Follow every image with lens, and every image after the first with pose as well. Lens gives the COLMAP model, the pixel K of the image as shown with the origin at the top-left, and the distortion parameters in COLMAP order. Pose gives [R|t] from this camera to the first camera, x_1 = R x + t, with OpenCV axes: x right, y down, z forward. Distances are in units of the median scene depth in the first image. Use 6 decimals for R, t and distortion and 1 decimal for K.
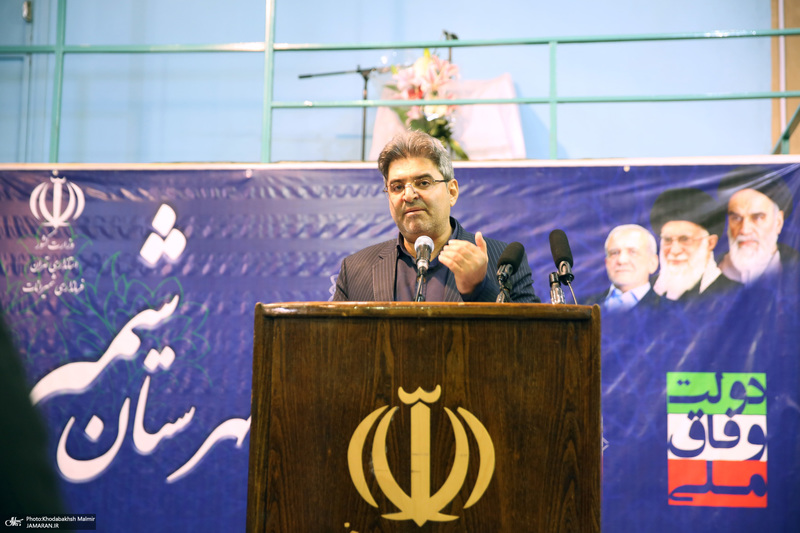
lens RADIAL K [[1363.5, 0, 400.0], [0, 1363.5, 266.5], [0, 0, 1]] dist [0.139076, -0.008291]
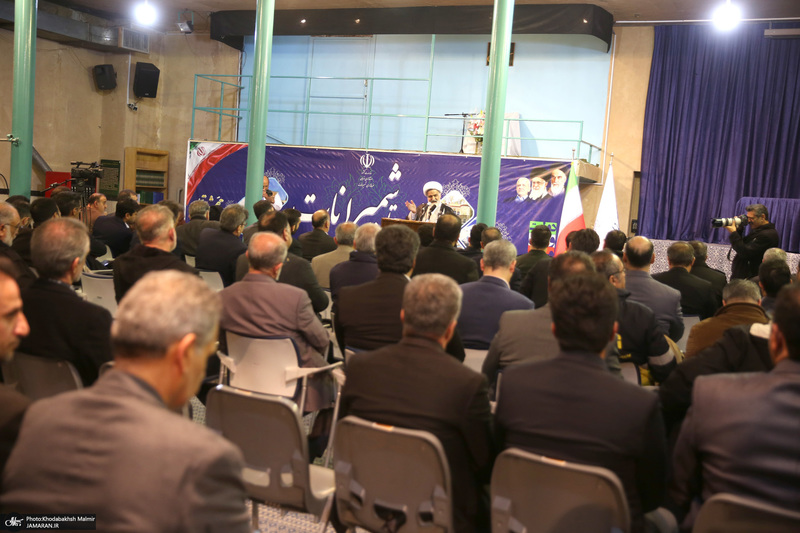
lens RADIAL K [[870.3, 0, 400.0], [0, 870.3, 266.5], [0, 0, 1]] dist [0.000463, 0.000090]
pose [[0.963792, 0.072056, -0.256737, 0.435386], [-0.015192, 0.976072, 0.216915, -0.275286], [0.266224, -0.205160, 0.941825, -1.162928]]
